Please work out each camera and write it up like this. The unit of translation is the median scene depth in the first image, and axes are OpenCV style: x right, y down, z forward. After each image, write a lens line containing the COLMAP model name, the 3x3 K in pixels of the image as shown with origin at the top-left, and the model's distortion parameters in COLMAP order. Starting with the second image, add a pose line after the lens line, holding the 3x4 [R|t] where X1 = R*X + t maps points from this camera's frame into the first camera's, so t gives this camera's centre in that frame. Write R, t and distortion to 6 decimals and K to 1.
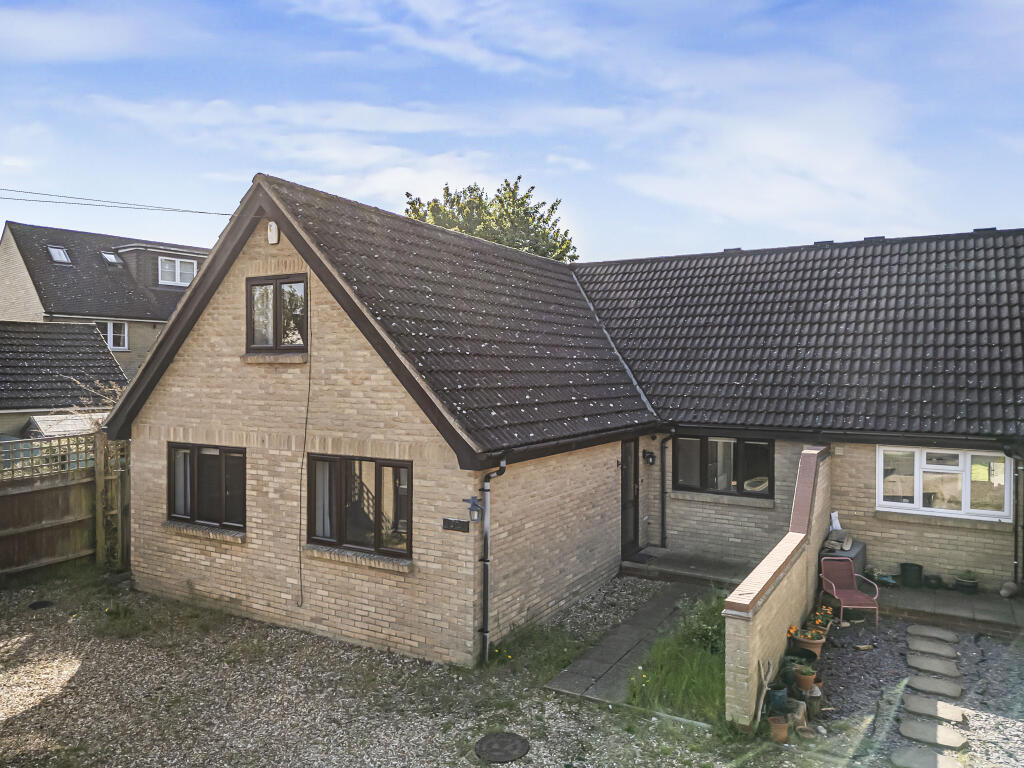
lens RADIAL K [[716.6, 0, 512.5], [0, 716.6, 369.3], [0, 0, 1]] dist [0.097464, -0.125213]
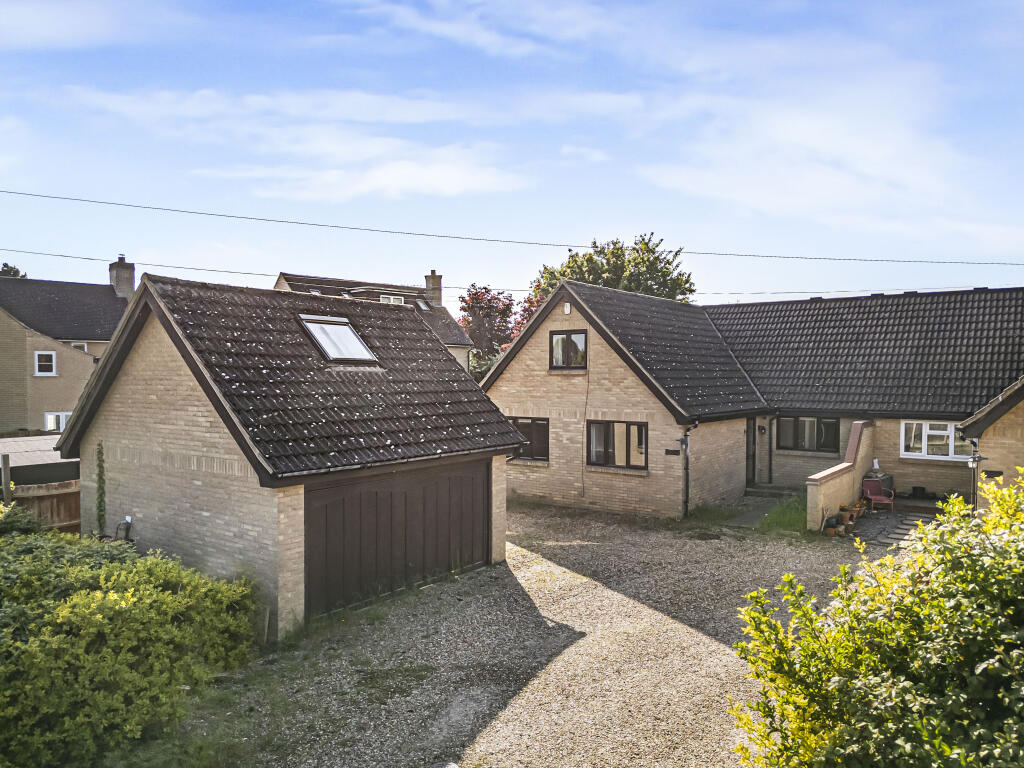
lens RADIAL K [[718.6, 0, 506.2], [0, 718.6, 389.7], [0, 0, 1]] dist [0.064142, -0.063820]
pose [[0.993189, -0.001116, -0.116510, -0.218391], [0.003414, 0.999803, 0.019530, -0.004715], [0.116465, -0.019795, 0.992998, -0.785342]]
